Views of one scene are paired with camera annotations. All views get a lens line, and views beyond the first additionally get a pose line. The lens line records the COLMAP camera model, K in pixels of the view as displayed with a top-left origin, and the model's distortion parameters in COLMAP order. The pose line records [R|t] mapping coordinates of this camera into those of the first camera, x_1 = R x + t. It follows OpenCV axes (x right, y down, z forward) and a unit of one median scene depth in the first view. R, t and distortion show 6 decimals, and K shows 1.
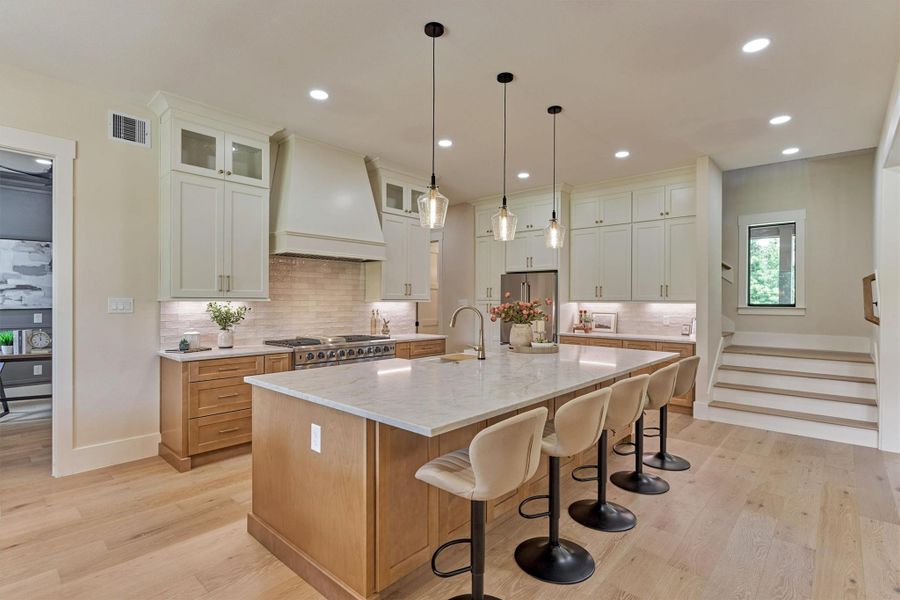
lens RADIAL K [[400.7, 0, 450.0], [0, 400.7, 300.0], [0, 0, 1]] dist [-0.001017, -0.000074]
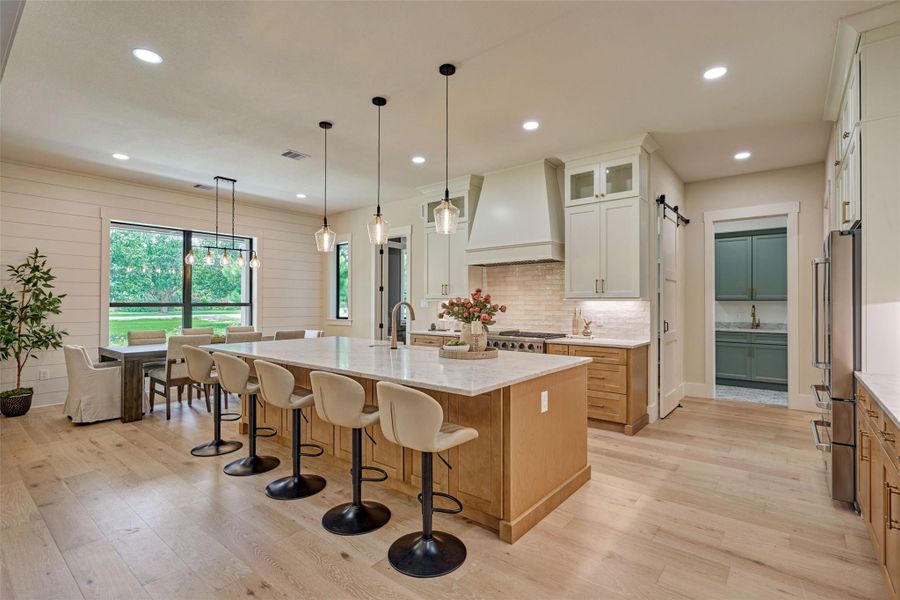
lens RADIAL K [[400.7, 0, 450.0], [0, 400.7, 300.0], [0, 0, 1]] dist [-0.001017, -0.000074]
pose [[0.097962, -0.015195, -0.995074, 0.822506], [-0.007753, 0.999841, -0.016031, 0.021813], [0.995160, 0.009285, 0.097829, 0.685921]]
